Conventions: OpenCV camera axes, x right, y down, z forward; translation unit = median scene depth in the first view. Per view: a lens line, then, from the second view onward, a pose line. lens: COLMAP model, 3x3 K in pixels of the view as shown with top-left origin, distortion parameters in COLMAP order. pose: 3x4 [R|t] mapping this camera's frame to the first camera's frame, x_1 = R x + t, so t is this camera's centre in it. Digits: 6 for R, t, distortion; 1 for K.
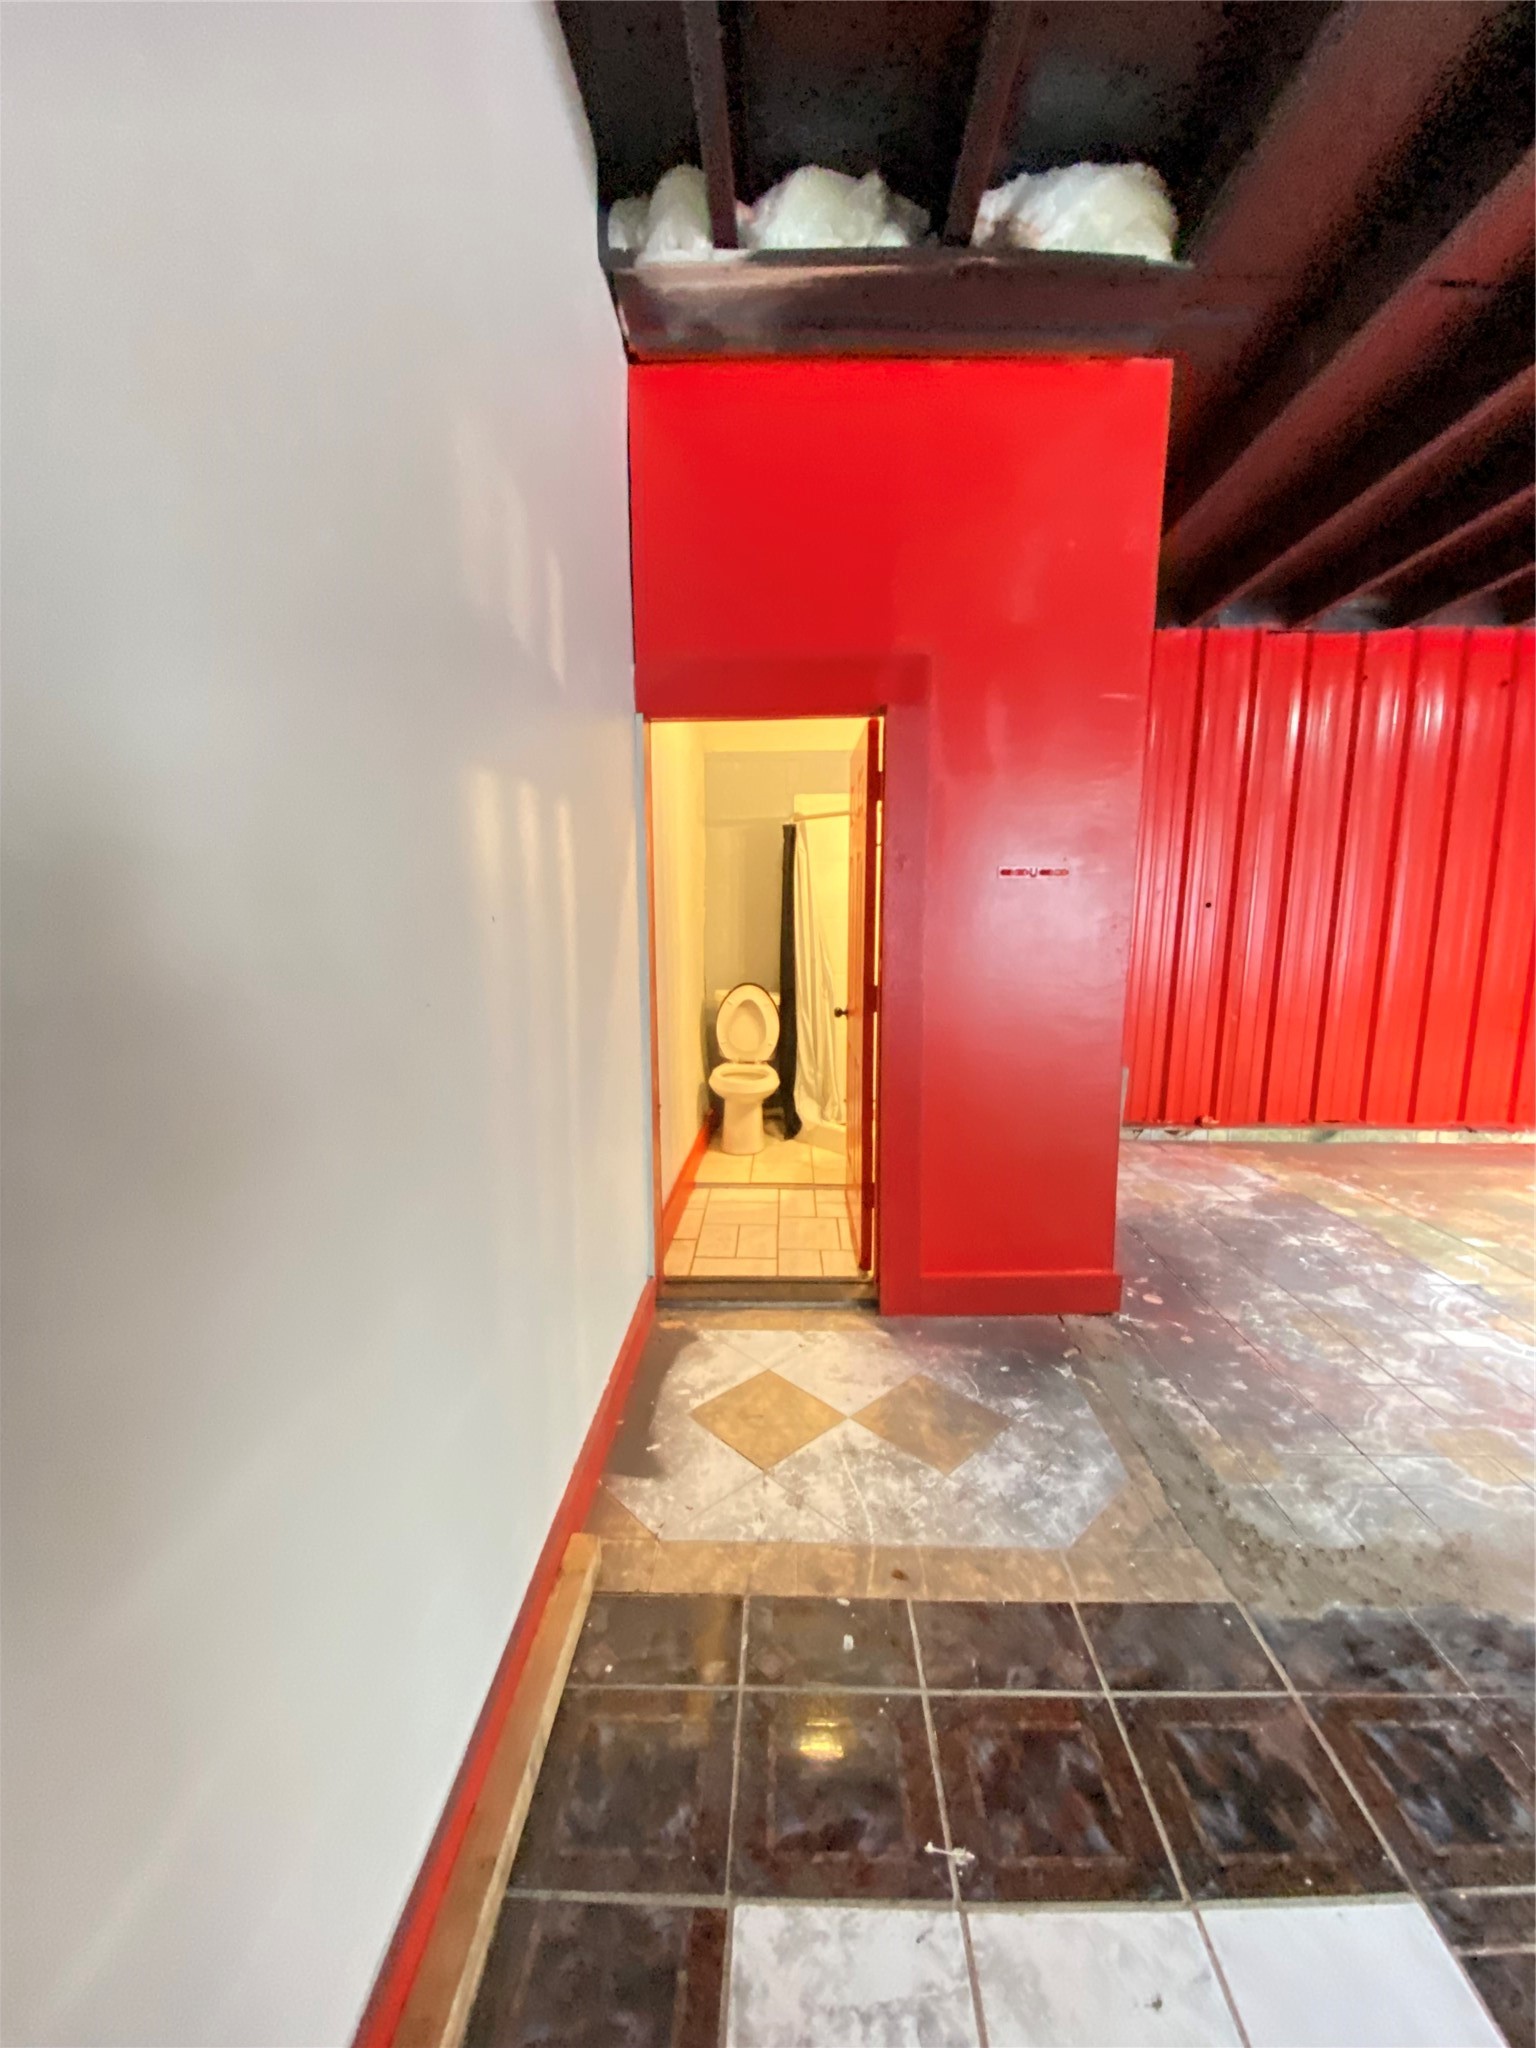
lens RADIAL K [[832.4, 0, 761.5], [0, 832.4, 1014.5], [0, 0, 1]] dist [0.014396, -0.017406]
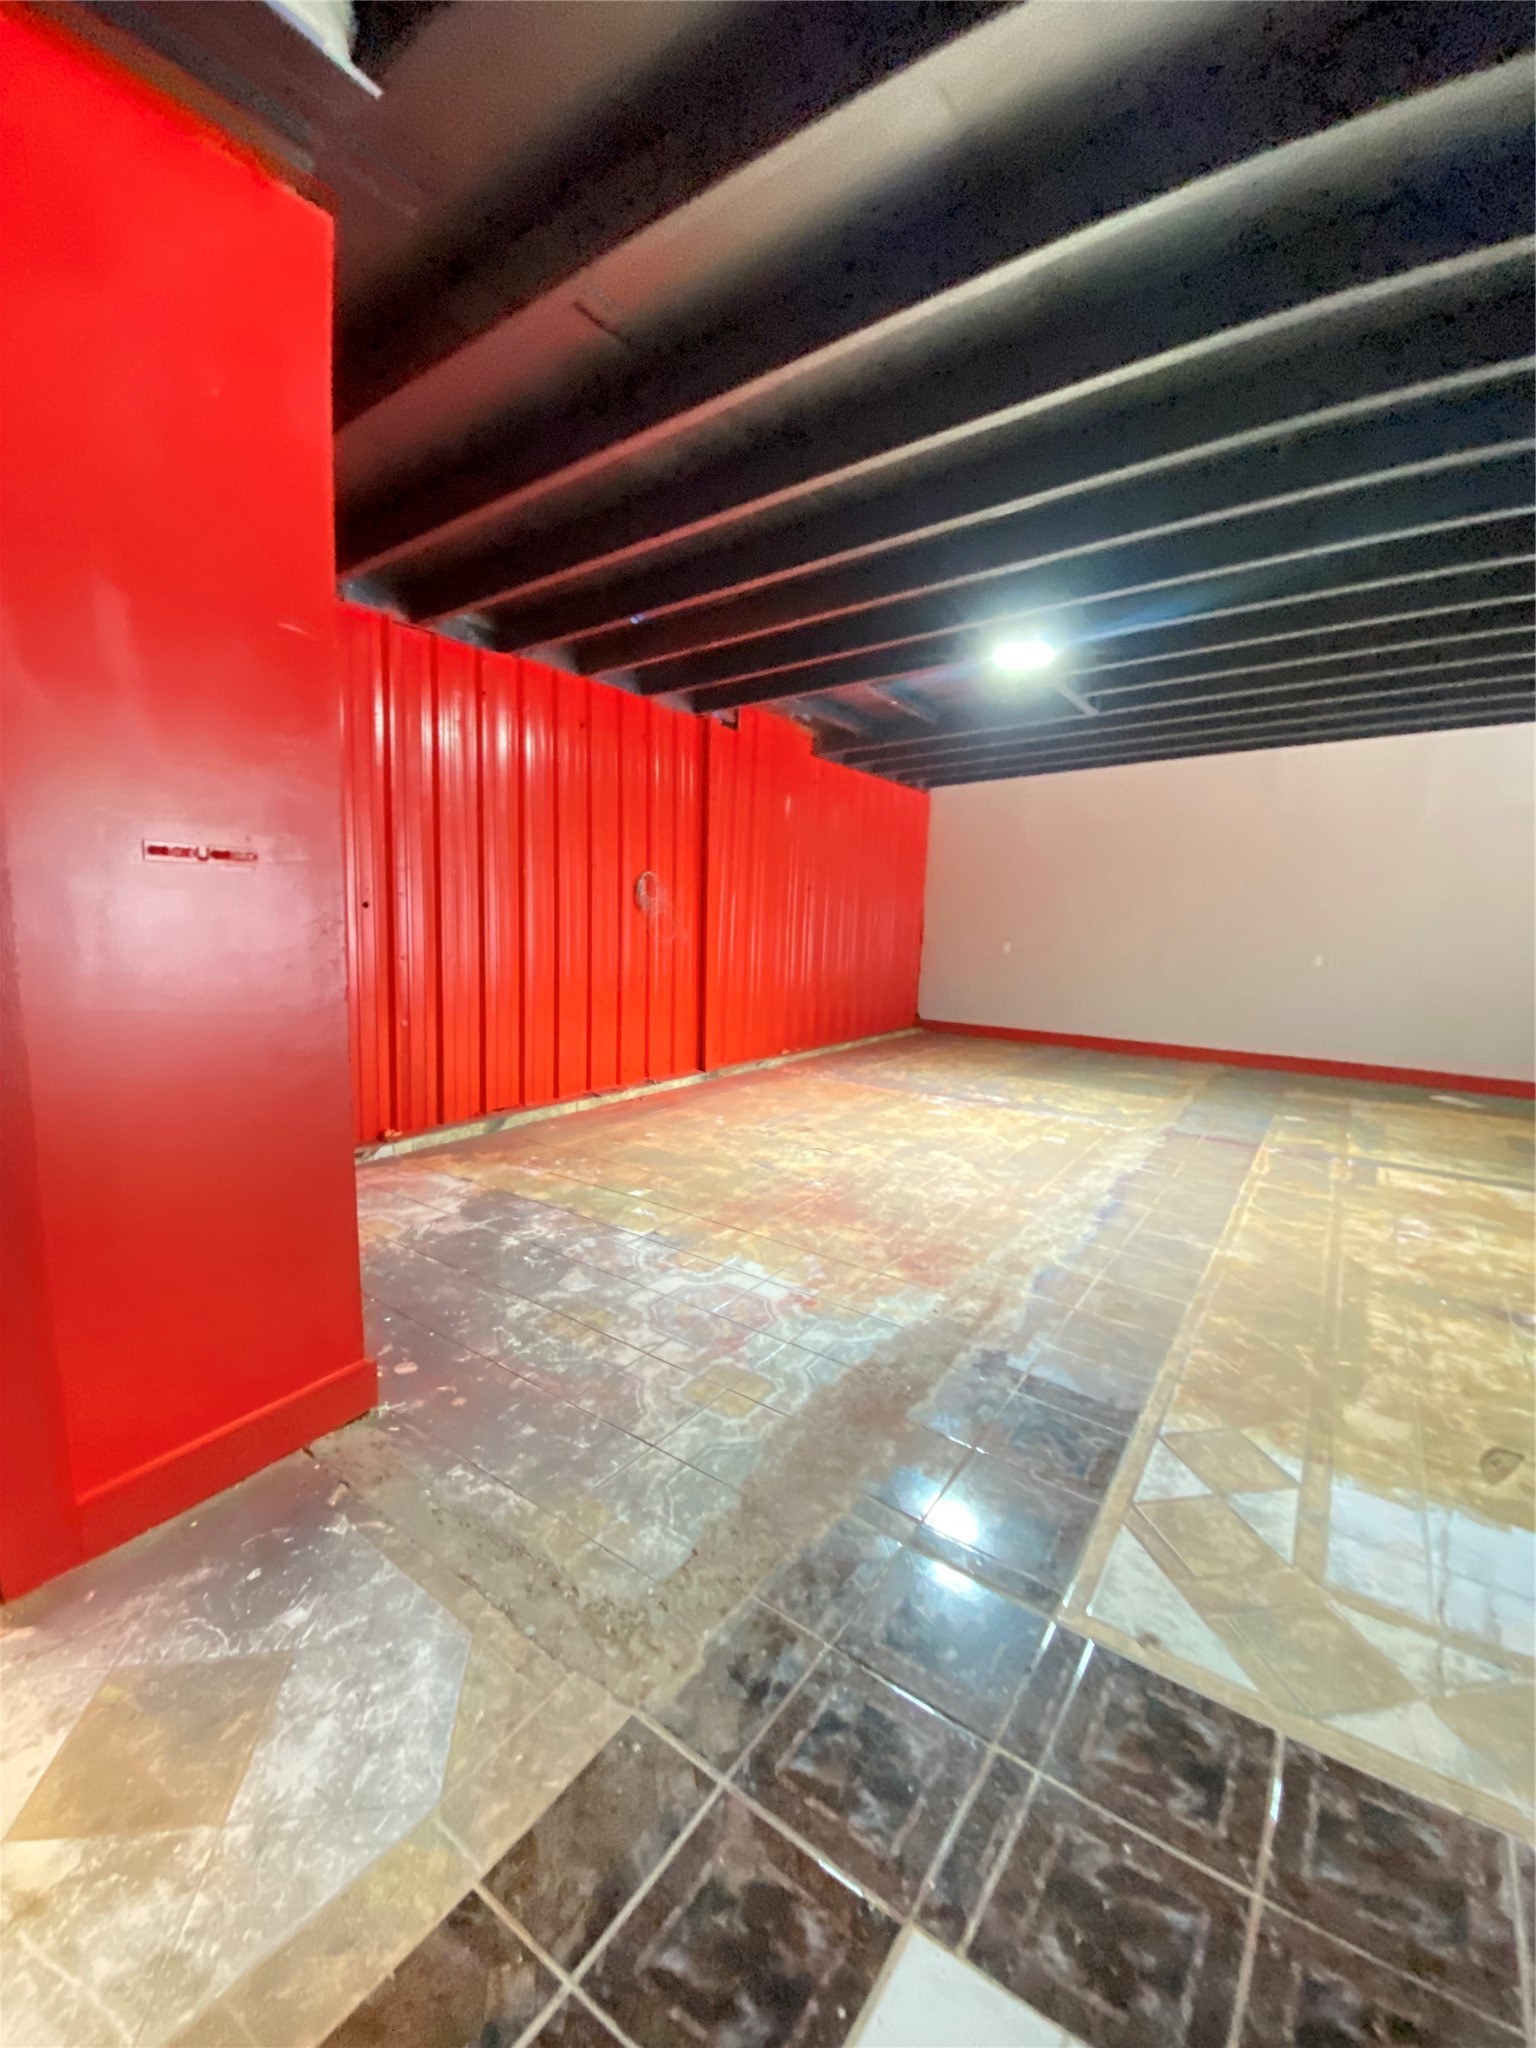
lens RADIAL K [[832.4, 0, 761.5], [0, 832.4, 1014.5], [0, 0, 1]] dist [0.014396, -0.017406]
pose [[0.550843, -0.098772, 0.828744, -0.003863], [0.095713, 0.993897, 0.054837, -0.033184], [-0.829103, 0.049115, 0.556935, 0.218031]]
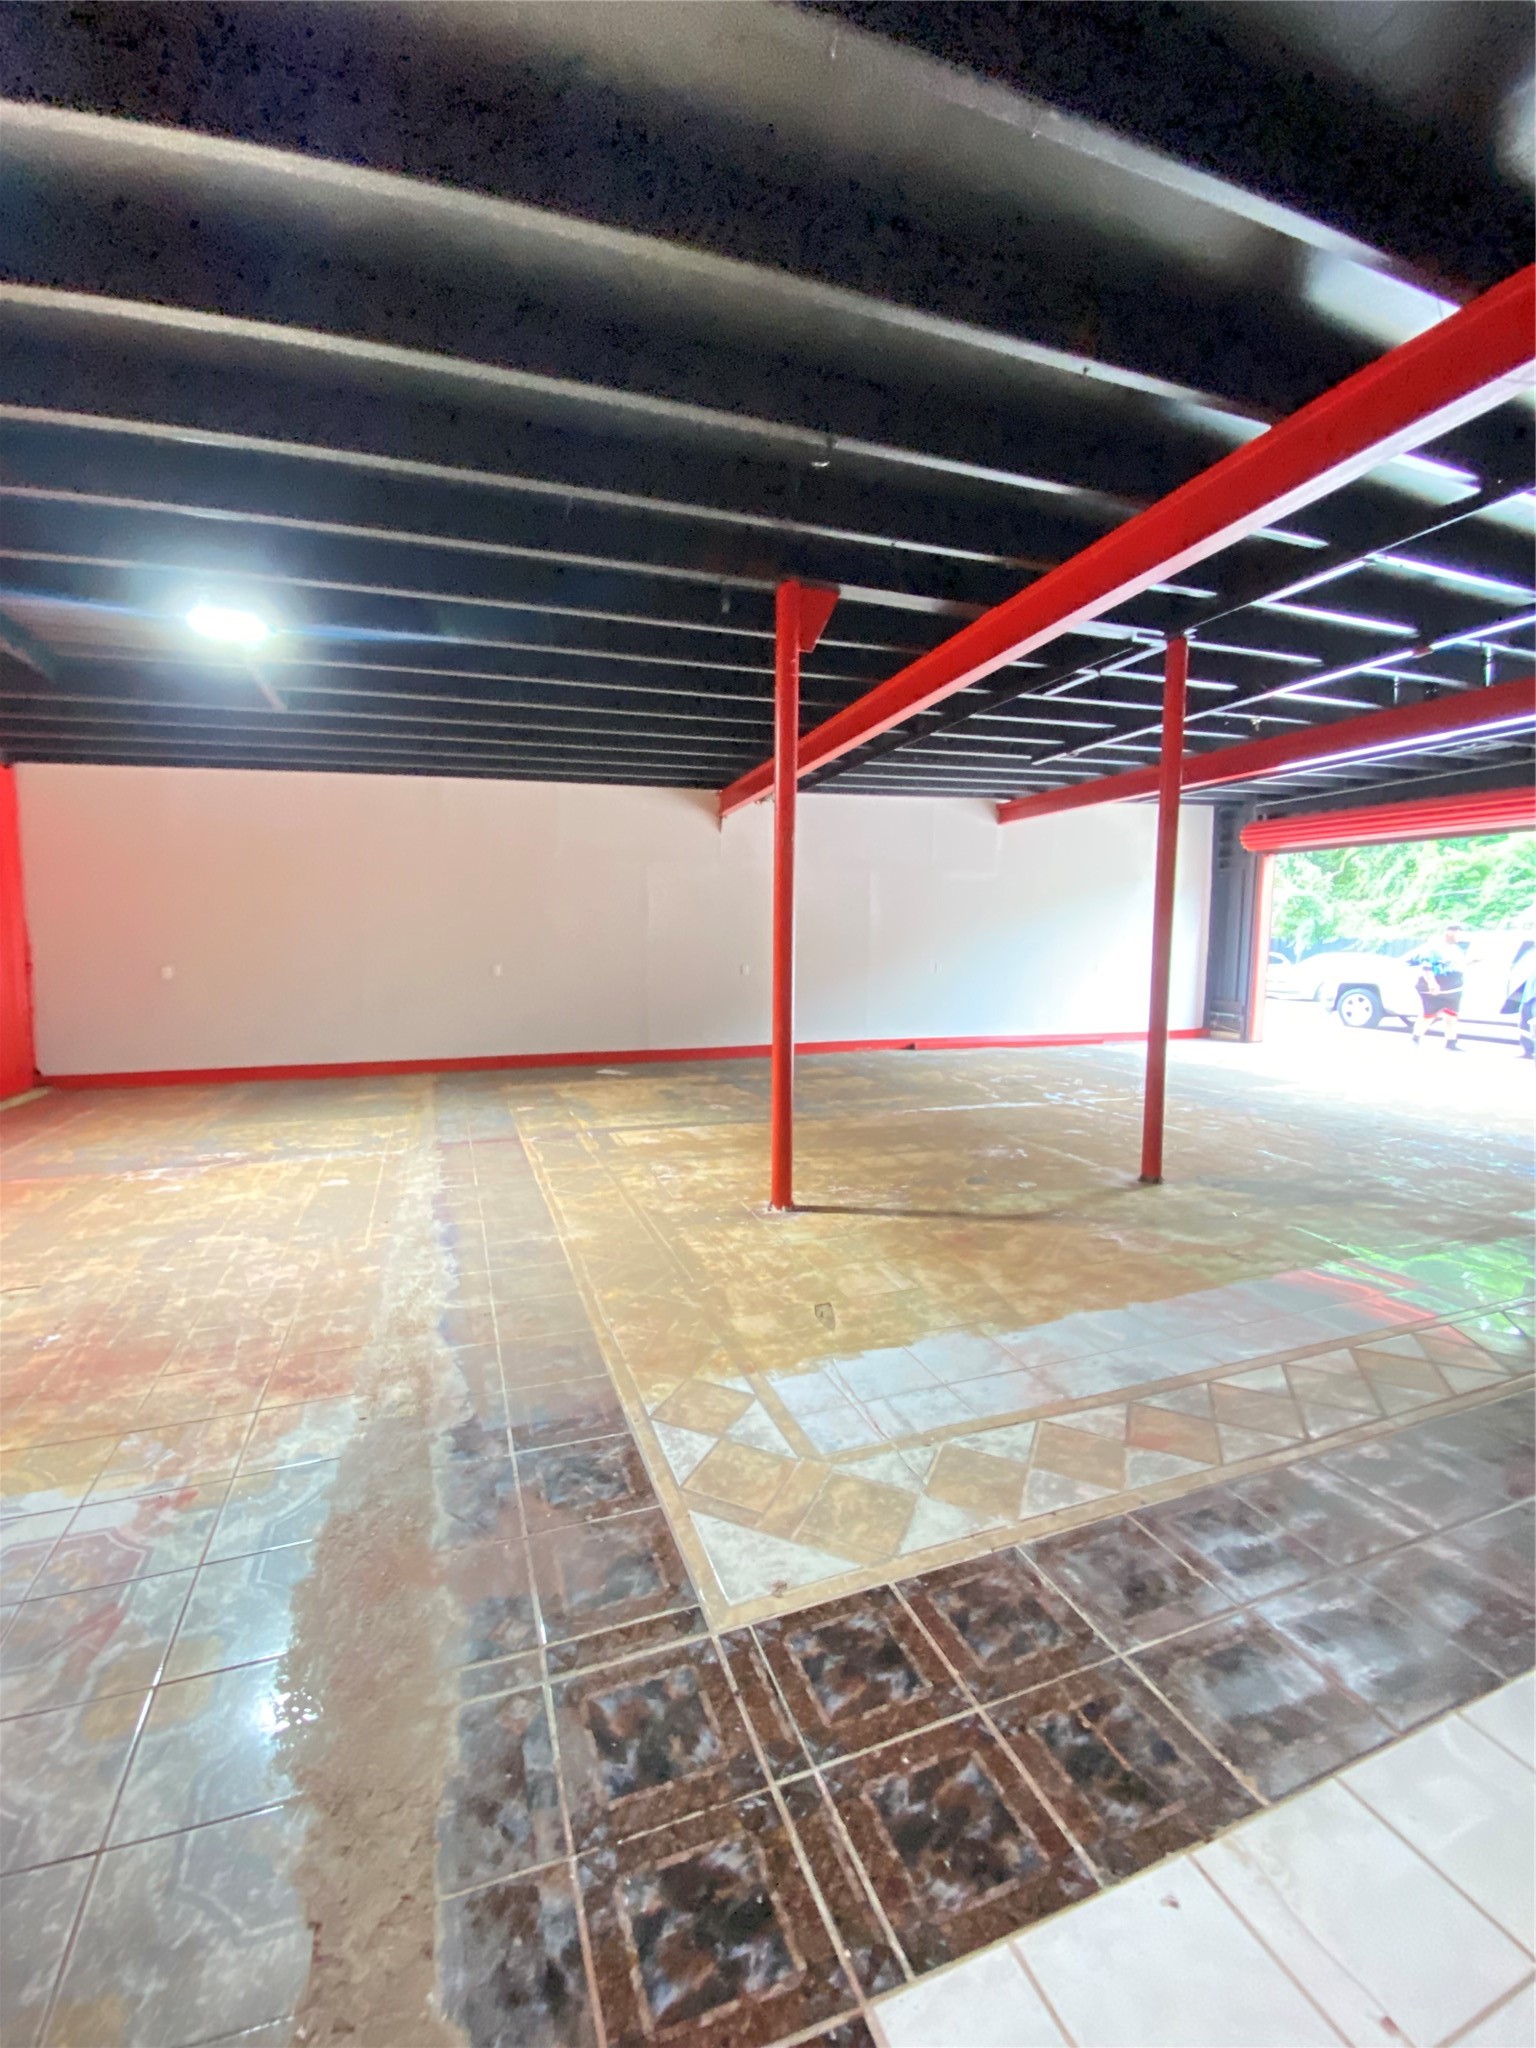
lens RADIAL K [[832.4, 0, 761.5], [0, 832.4, 1014.5], [0, 0, 1]] dist [0.014396, -0.017406]
pose [[-0.384417, -0.095045, 0.918254, 0.044729], [0.126122, 0.979952, 0.154231, -0.071725], [-0.914504, 0.175101, -0.364723, 0.509329]]
